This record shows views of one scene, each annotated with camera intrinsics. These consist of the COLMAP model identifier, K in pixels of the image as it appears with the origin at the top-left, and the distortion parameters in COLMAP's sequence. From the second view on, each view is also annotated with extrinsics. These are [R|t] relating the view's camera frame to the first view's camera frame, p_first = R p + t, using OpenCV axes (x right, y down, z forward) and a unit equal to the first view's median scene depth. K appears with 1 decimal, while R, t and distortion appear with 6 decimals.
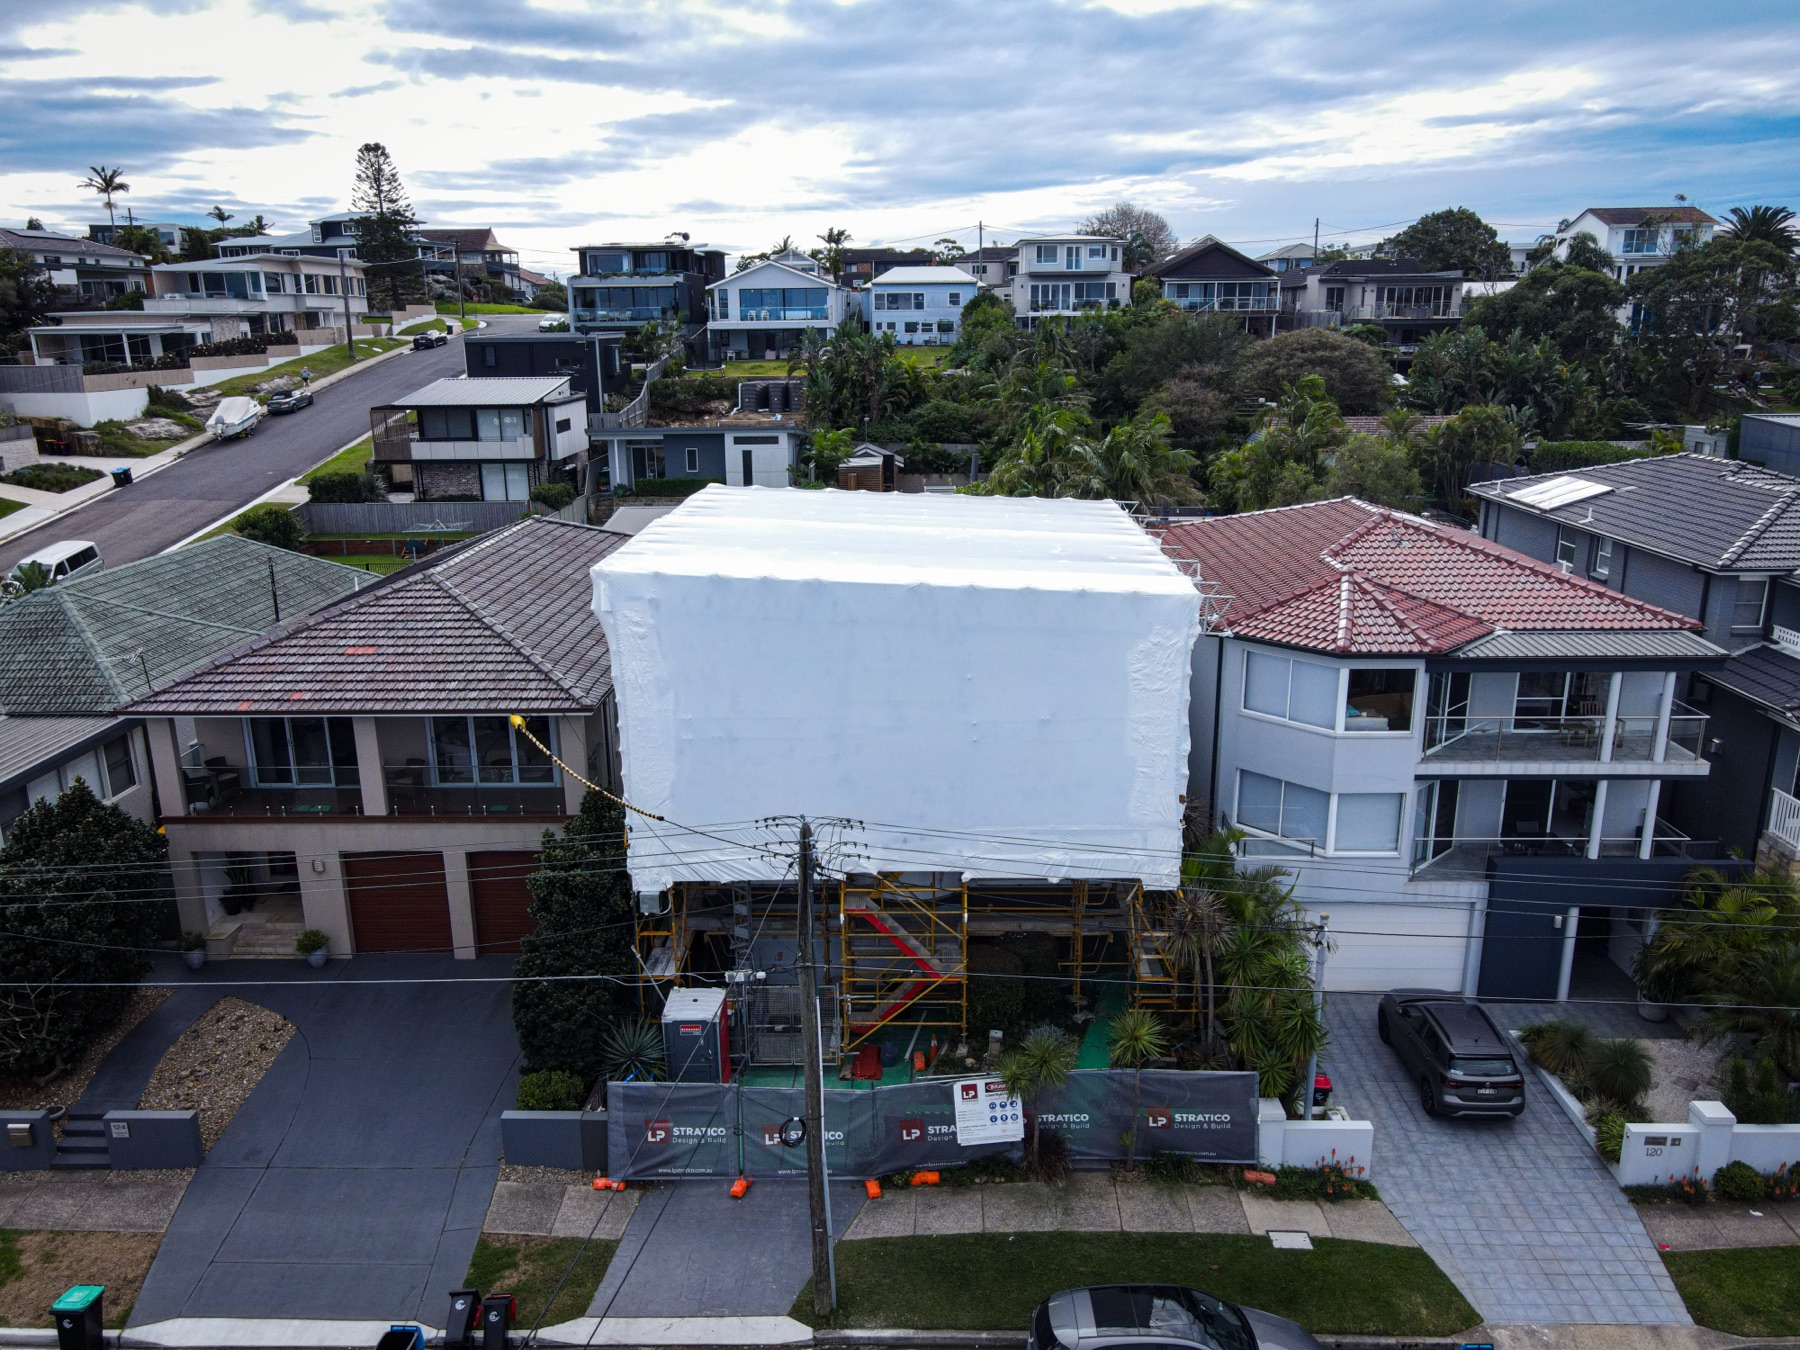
lens RADIAL K [[1359.4, 0, 900.0], [0, 1359.4, 675.0], [0, 0, 1]] dist [-0.032533, 0.090754]
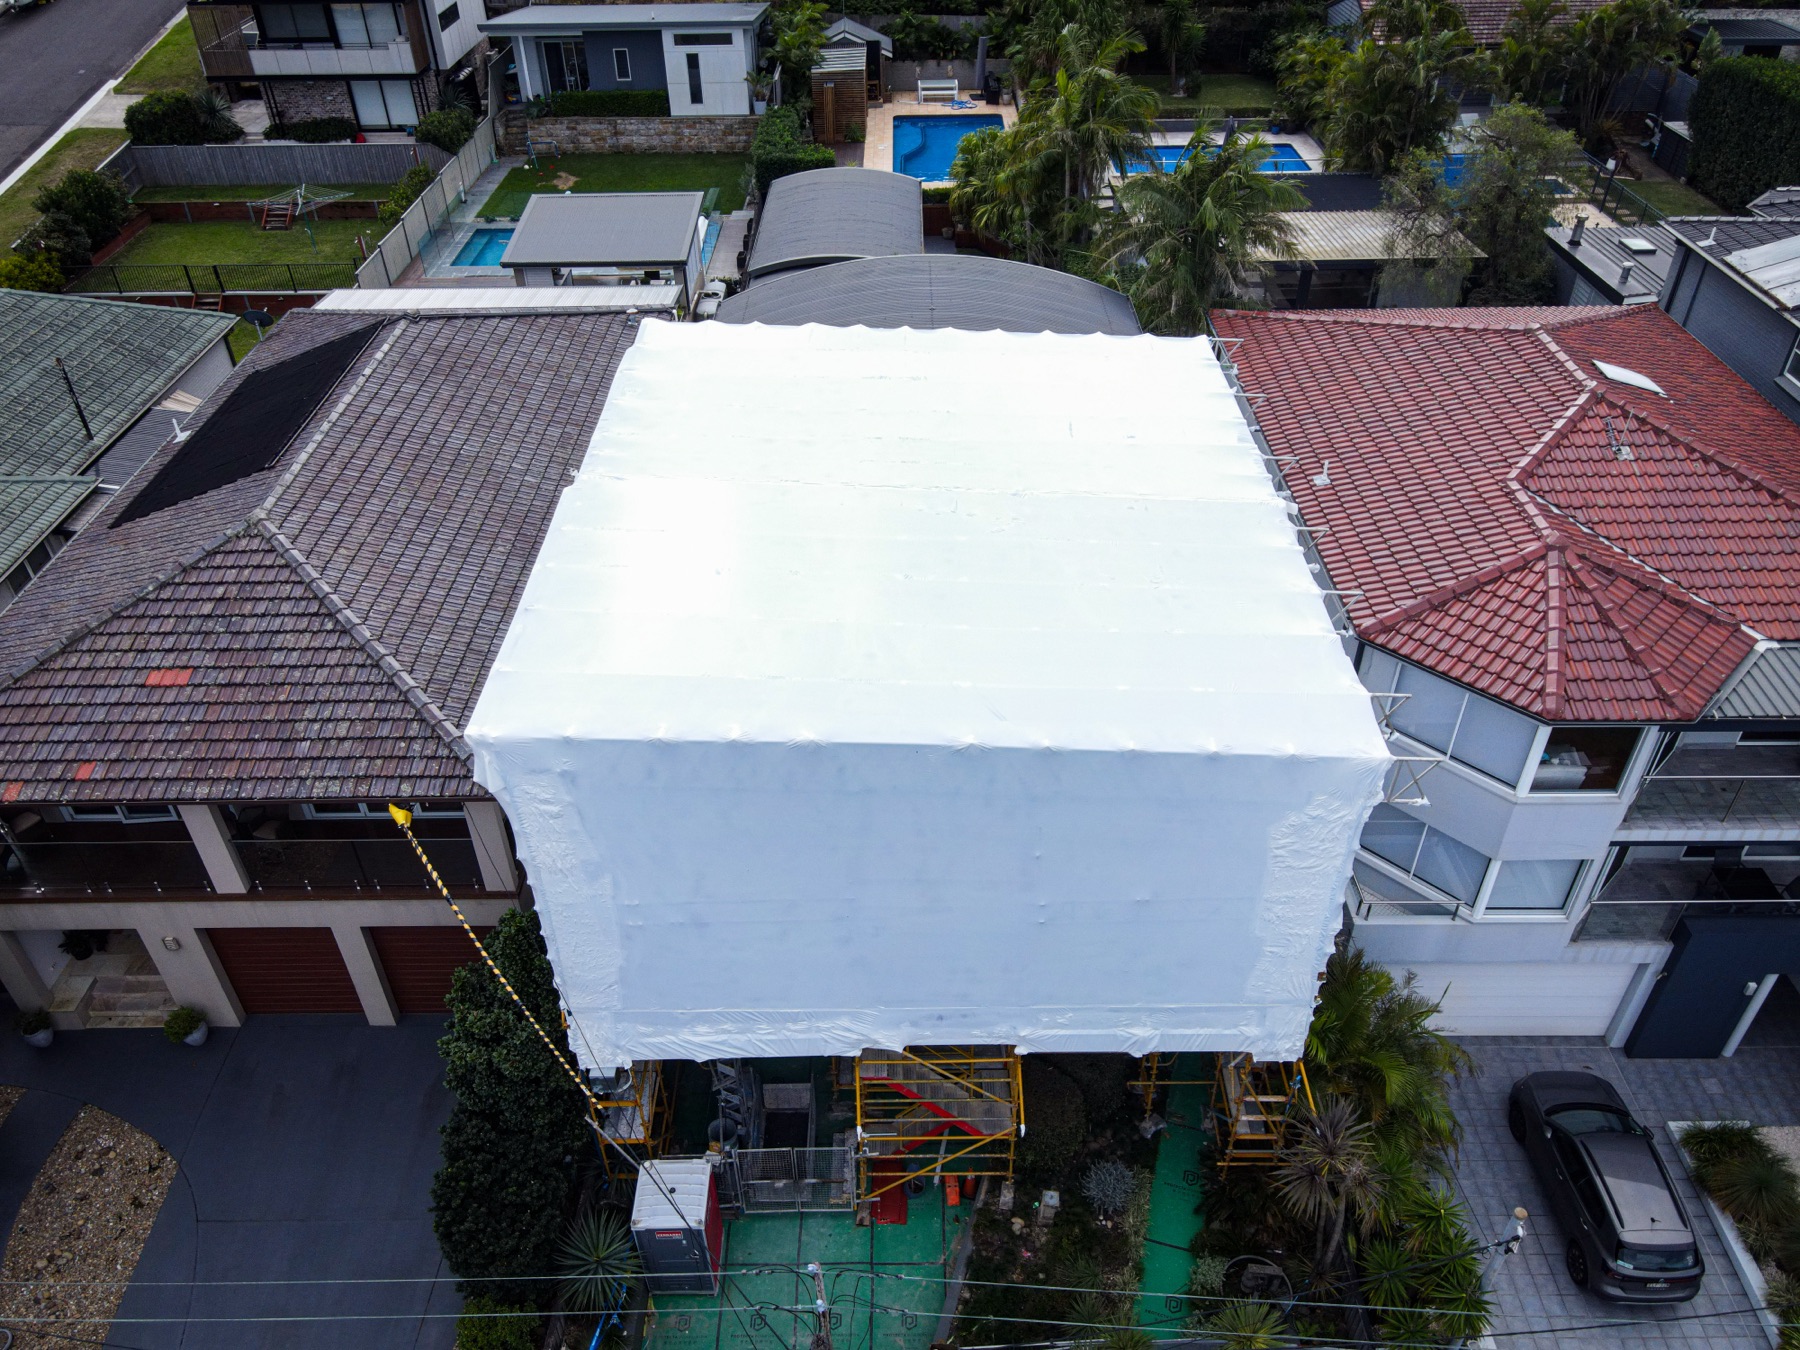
lens RADIAL K [[1348.5, 0, 900.0], [0, 1348.5, 675.0], [0, 0, 1]] dist [0.006601, -0.001110]
pose [[0.999791, -0.013556, 0.015313, -0.023909], [0.006757, 0.925667, 0.378278, -0.289527], [-0.019303, -0.378096, 0.925565, 0.338958]]
